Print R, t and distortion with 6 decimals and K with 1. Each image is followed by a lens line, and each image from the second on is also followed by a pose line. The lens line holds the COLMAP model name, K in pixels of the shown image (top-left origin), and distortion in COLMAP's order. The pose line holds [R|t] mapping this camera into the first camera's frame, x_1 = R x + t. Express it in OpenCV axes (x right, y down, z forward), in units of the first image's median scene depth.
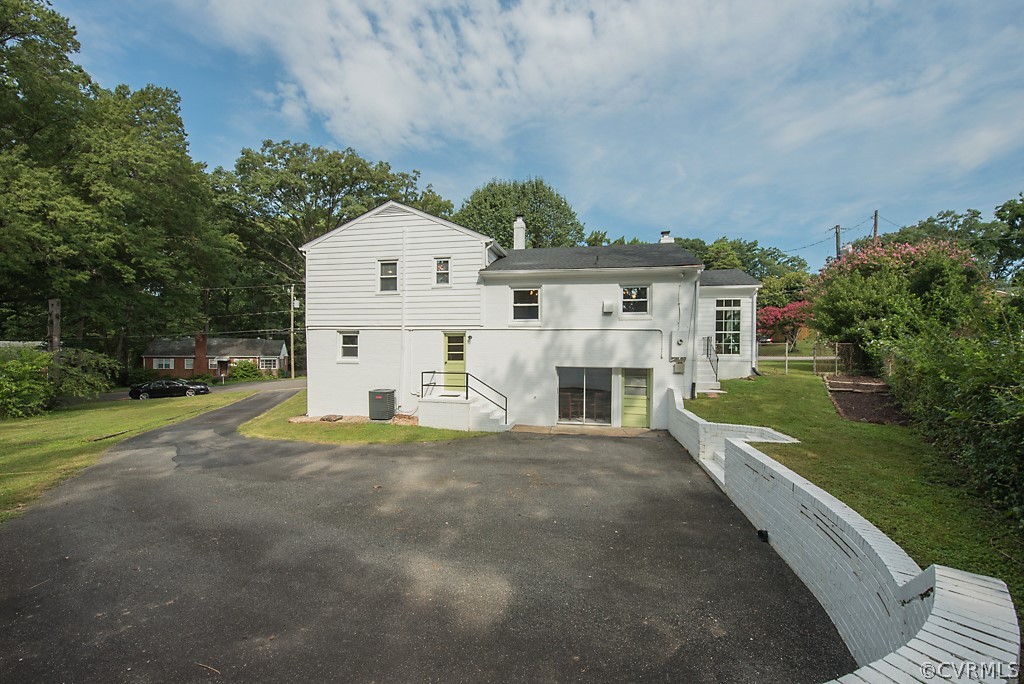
lens RADIAL K [[407.7, 0, 527.4], [0, 407.7, 359.8], [0, 0, 1]] dist [-0.016364, -0.001138]
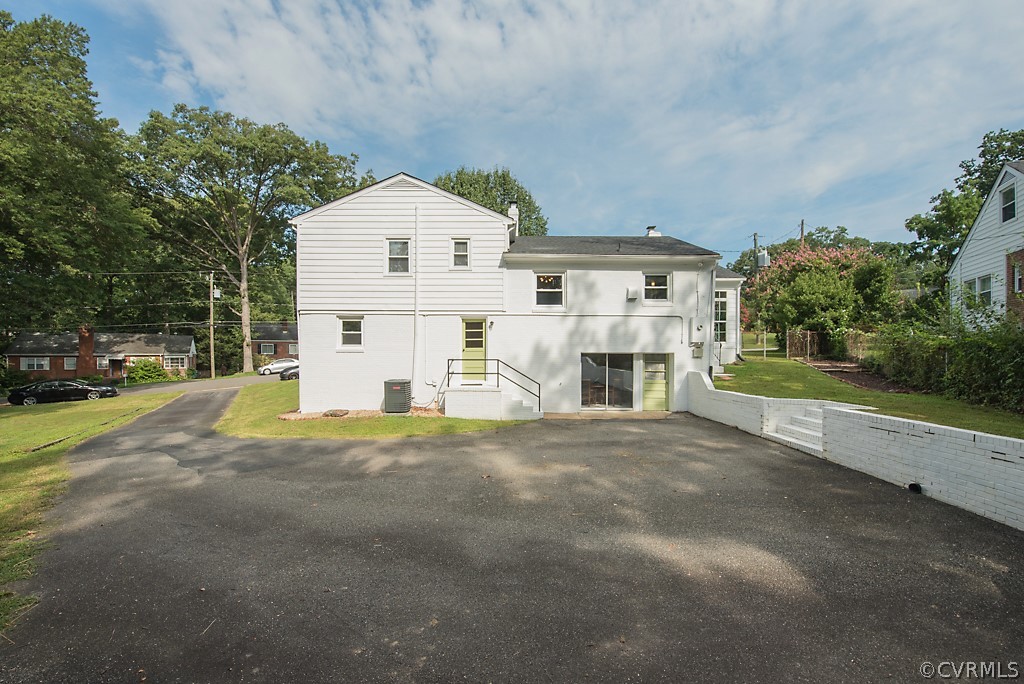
lens RADIAL K [[407.7, 0, 511.4], [0, 407.7, 349.0], [0, 0, 1]] dist [-0.016364, -0.001138]
pose [[0.981498, -0.005485, 0.191392, -0.243026], [0.010939, 0.999563, -0.027451, 0.028656], [-0.191158, 0.029037, 0.981130, 0.052252]]
